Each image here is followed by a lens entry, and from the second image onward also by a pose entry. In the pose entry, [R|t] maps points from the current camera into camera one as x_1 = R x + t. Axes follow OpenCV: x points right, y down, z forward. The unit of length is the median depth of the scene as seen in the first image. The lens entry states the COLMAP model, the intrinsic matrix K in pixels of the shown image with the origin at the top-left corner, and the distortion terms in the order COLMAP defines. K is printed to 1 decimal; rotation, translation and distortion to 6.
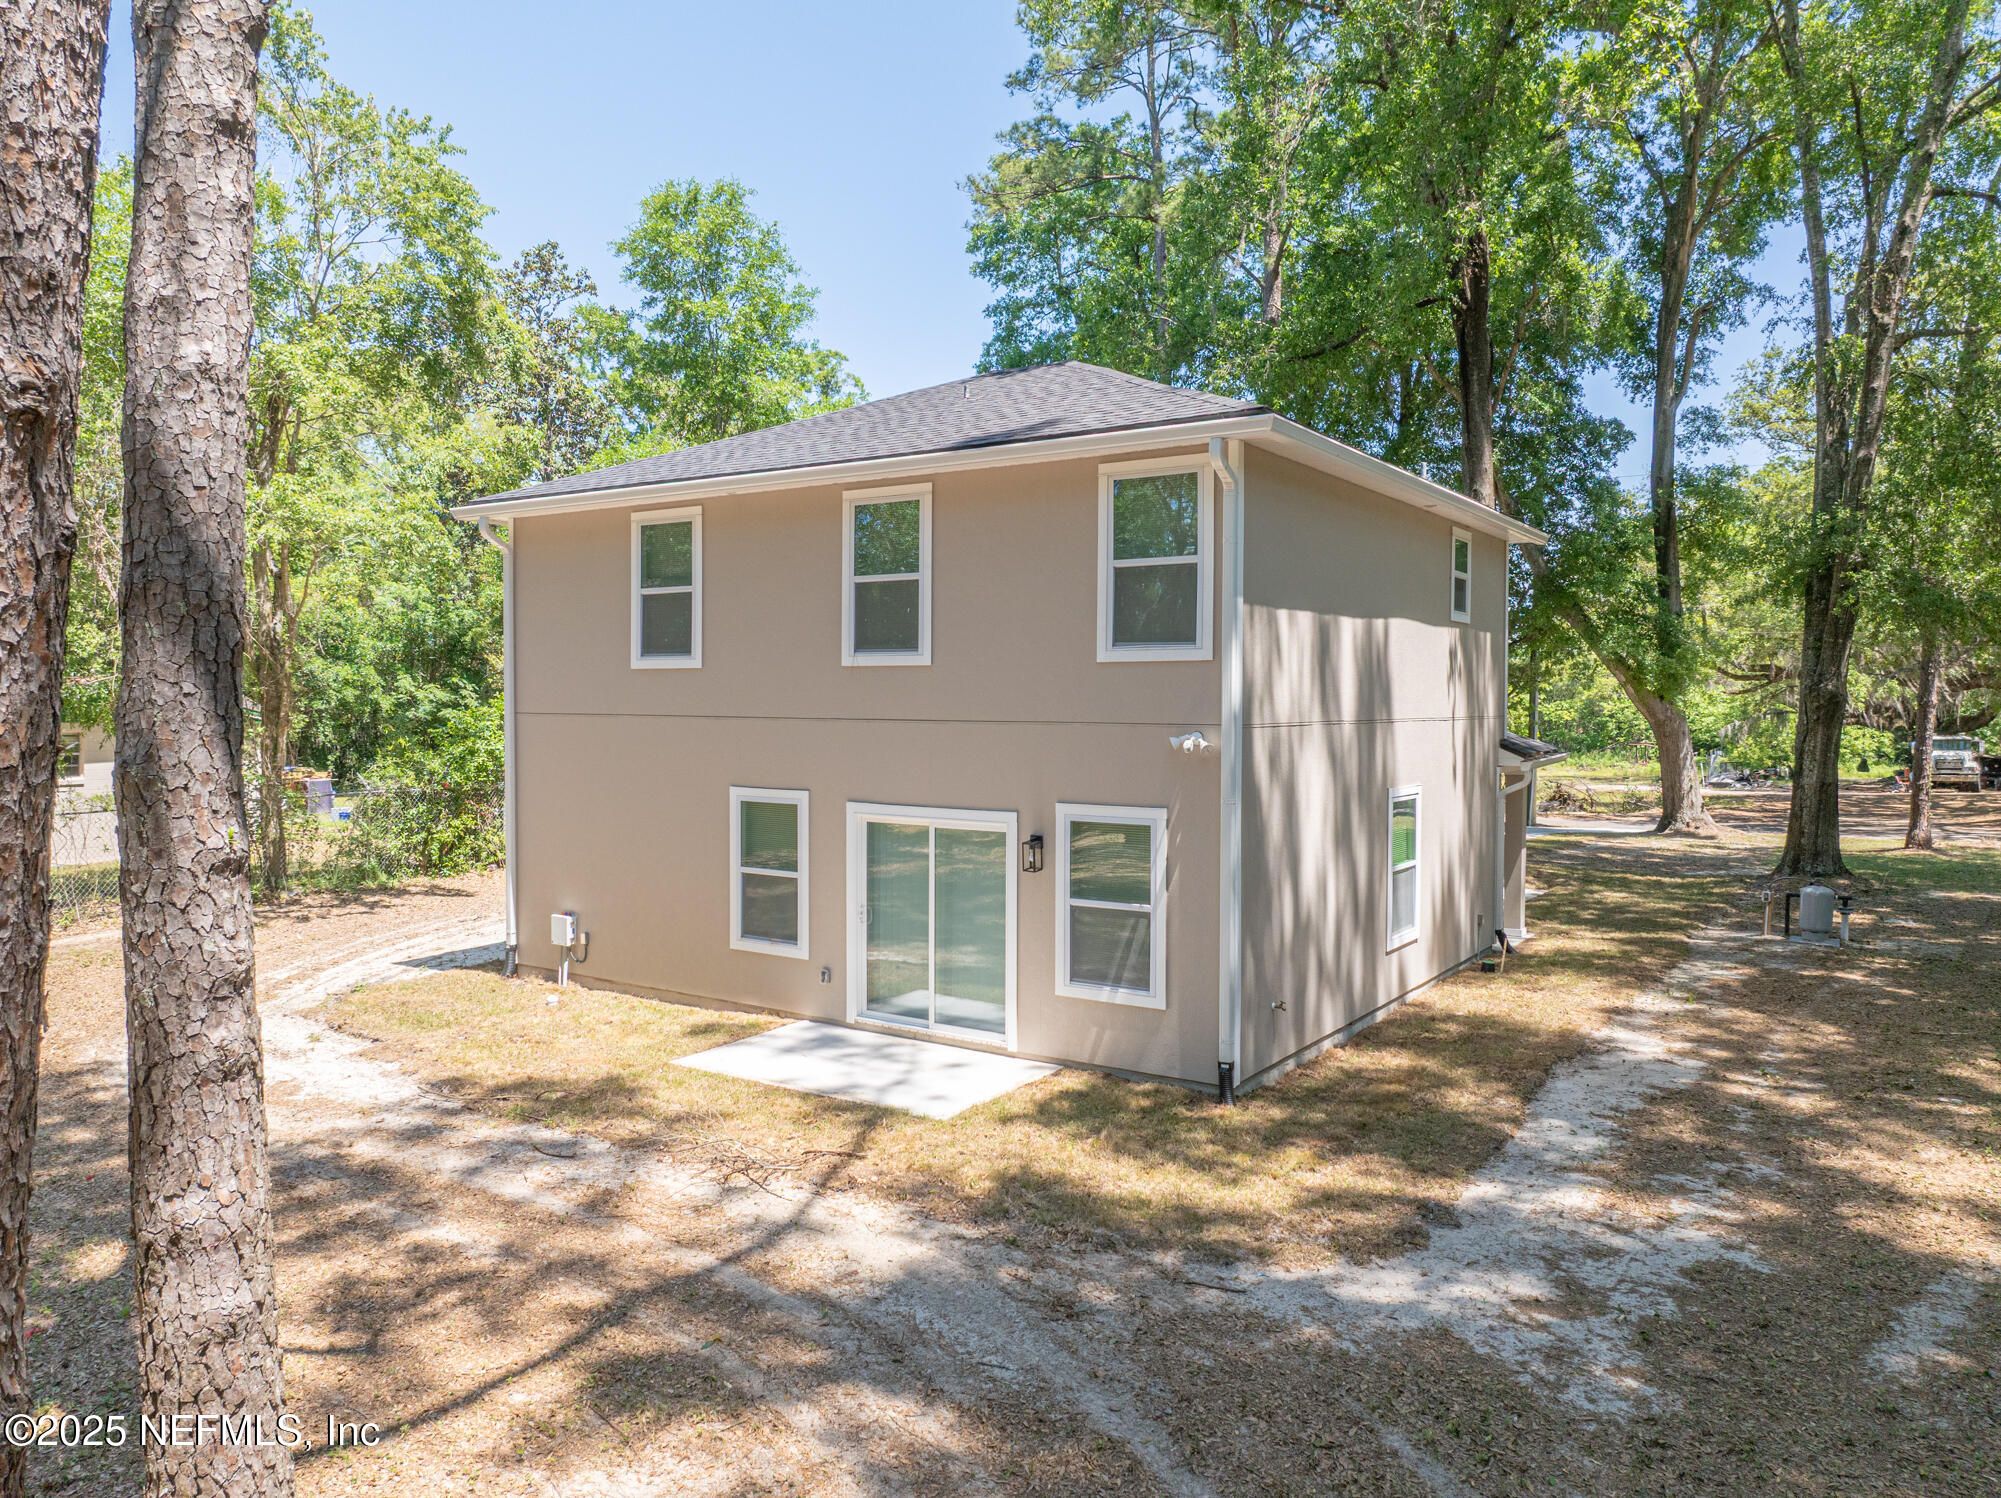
lens RADIAL K [[1395.1, 0, 1003.9], [0, 1395.1, 727.3], [0, 0, 1]] dist [-0.028094, -0.006914]
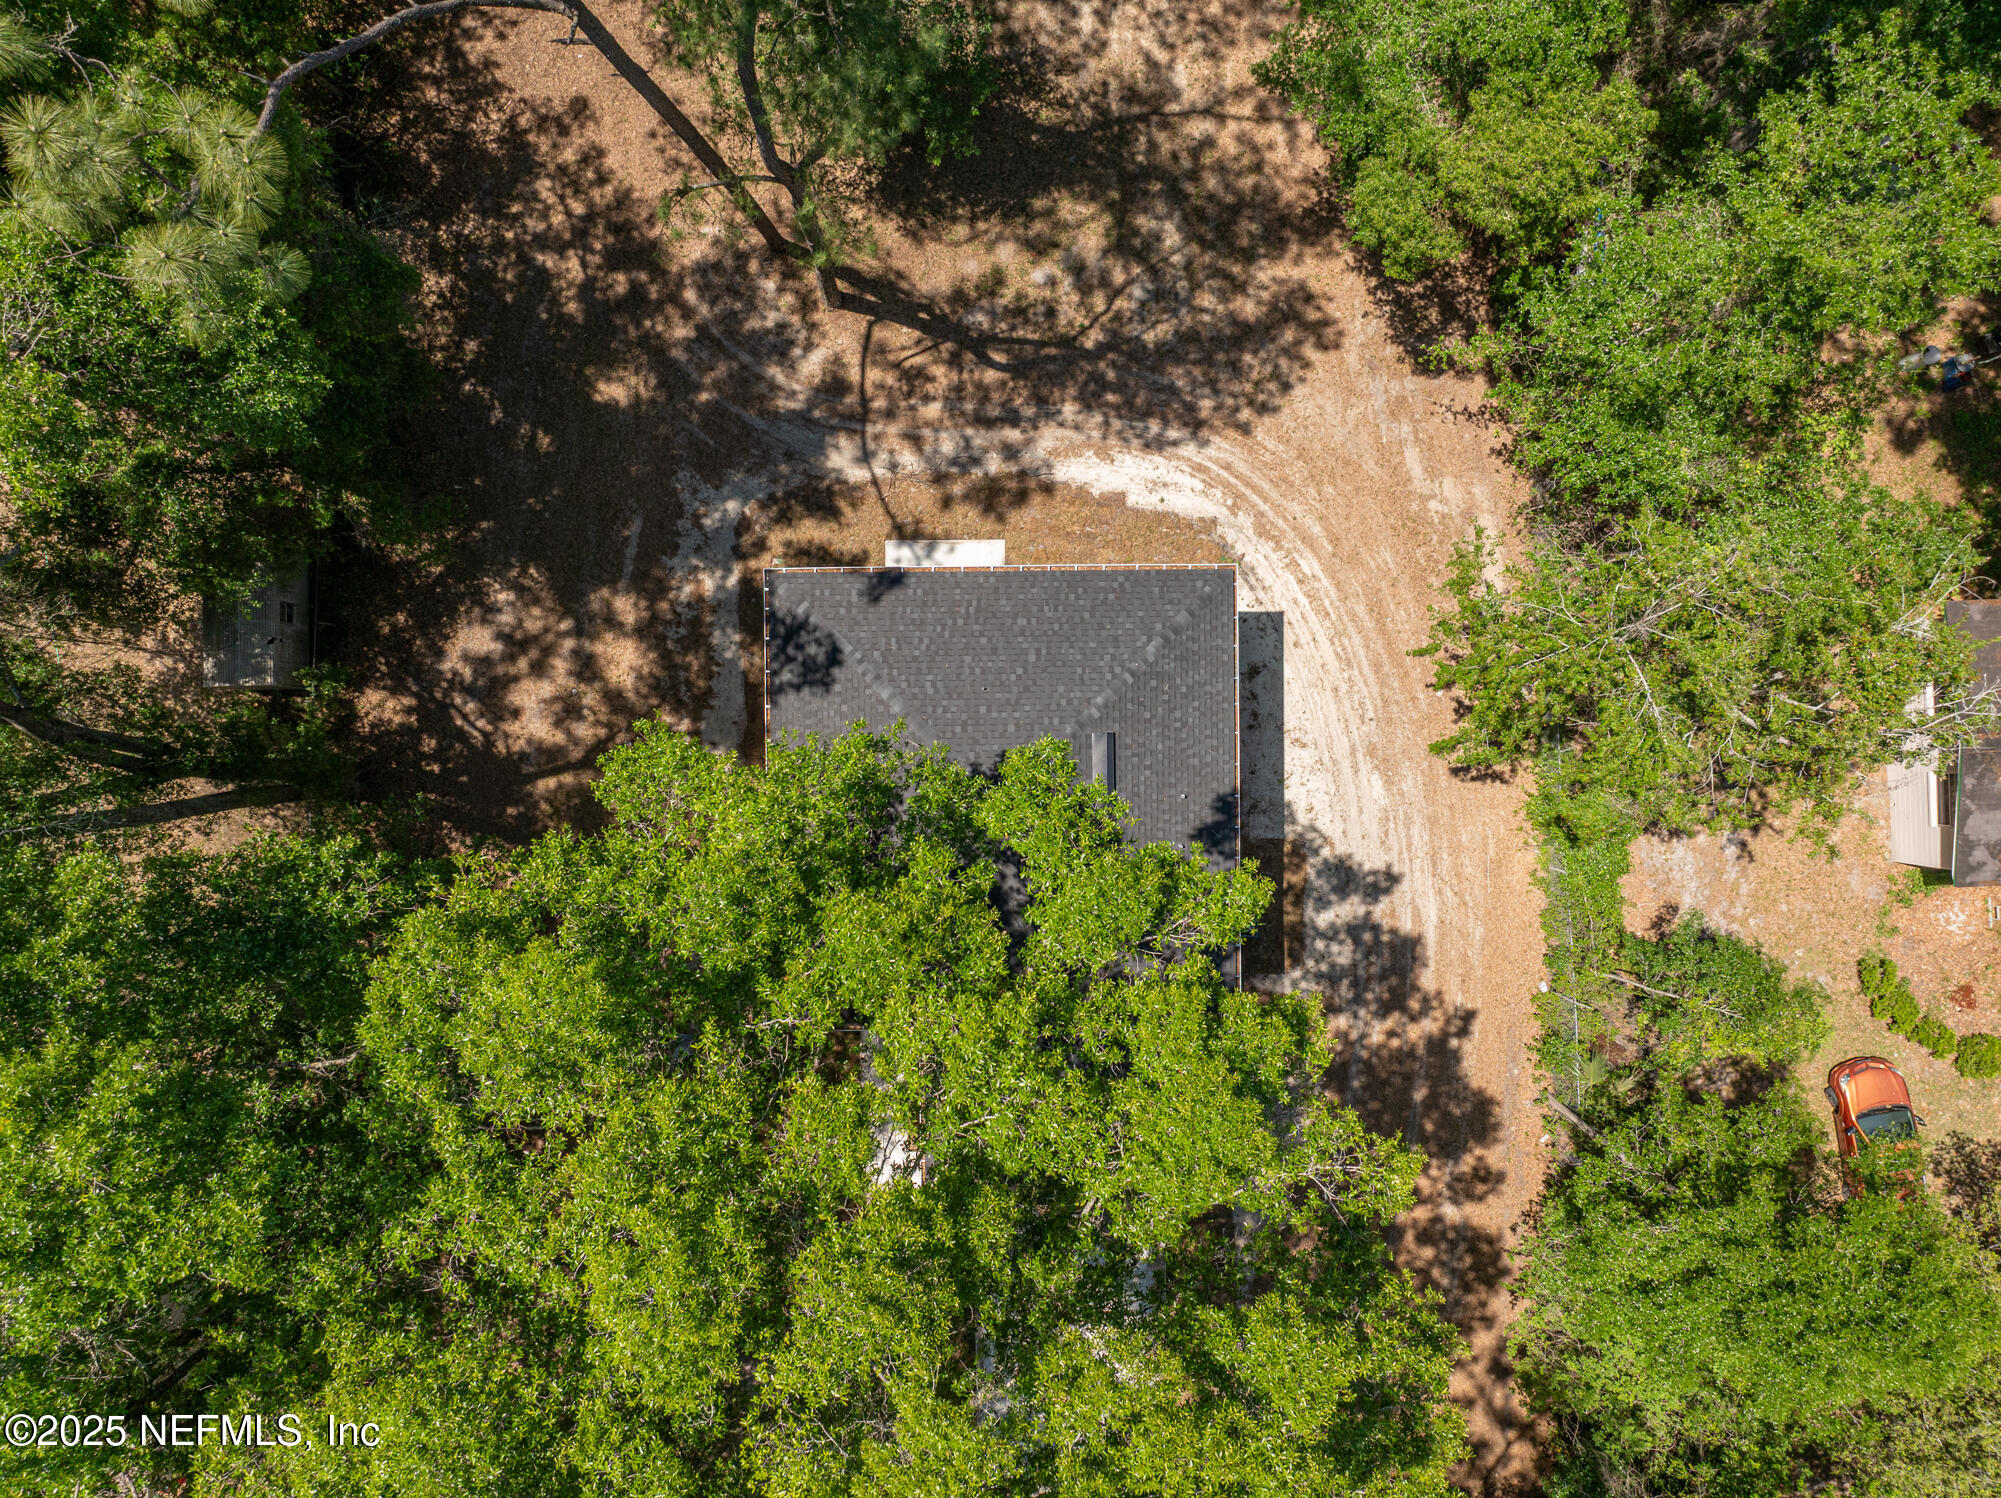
lens RADIAL K [[1395.1, 0, 1000.8], [0, 1395.1, 748.3], [0, 0, 1]] dist [-0.028094, -0.006914]
pose [[-0.827229, 0.561157, 0.028213, -0.088926], [0.014465, -0.028928, 0.999477, -2.747692], [0.561679, 0.827204, 0.015813, 1.371874]]
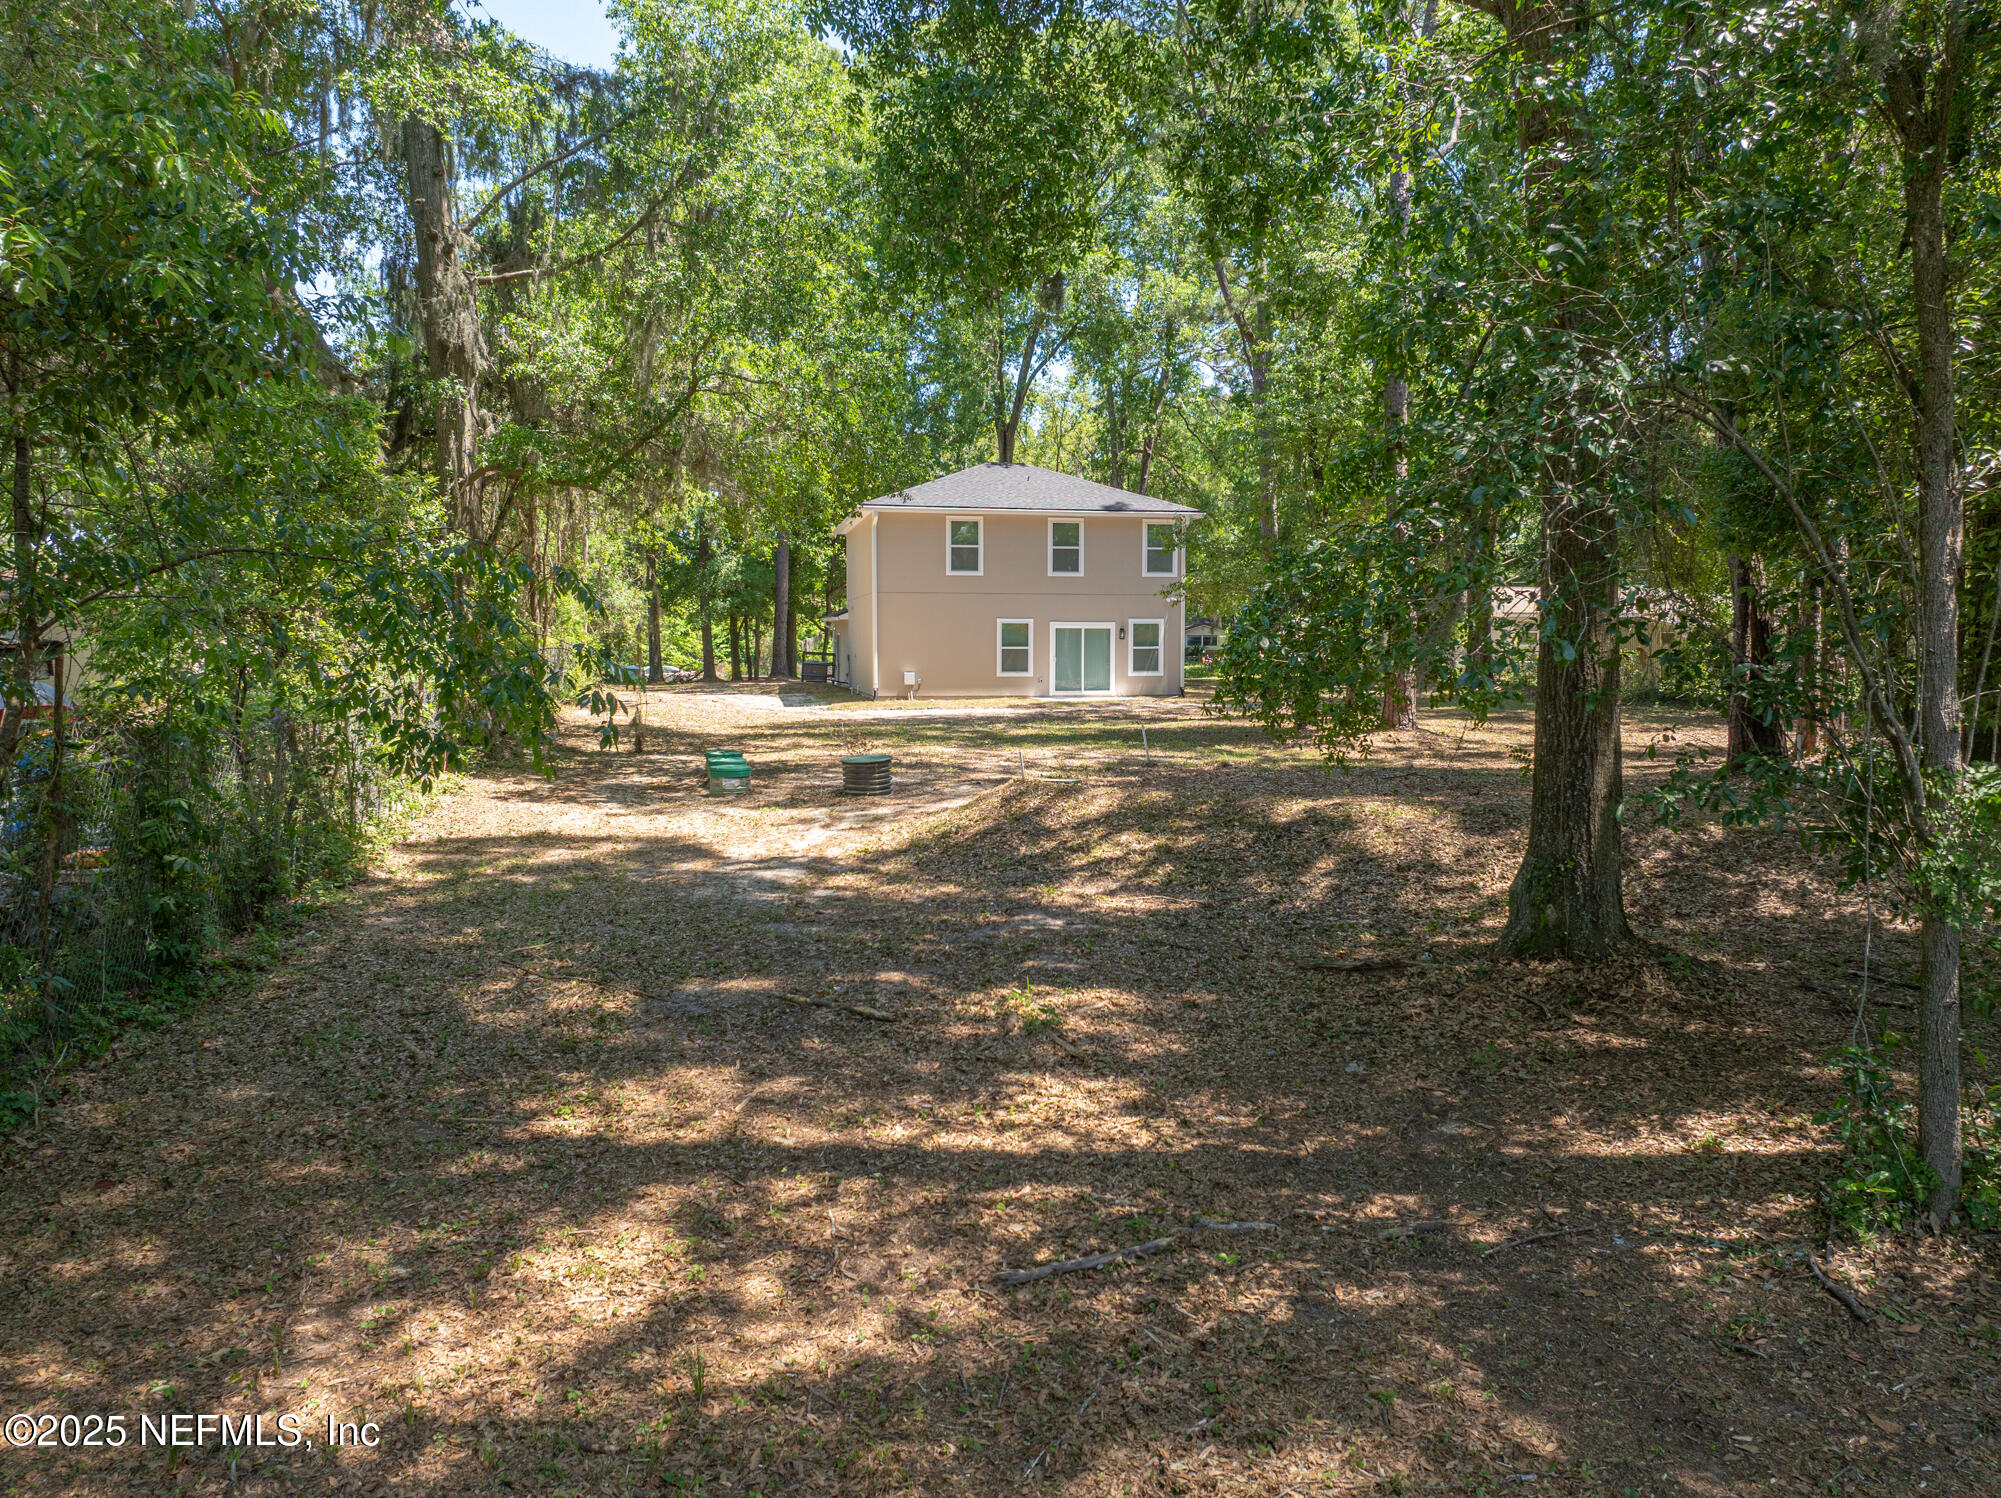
lens RADIAL K [[1395.1, 0, 997.9], [0, 1395.1, 767.0], [0, 0, 1]] dist [-0.028094, -0.006914]
pose [[0.710471, -0.066703, 0.700558, -2.671506], [0.017568, 0.996869, 0.077099, 0.152248], [-0.703507, -0.042469, 0.709418, -1.227923]]
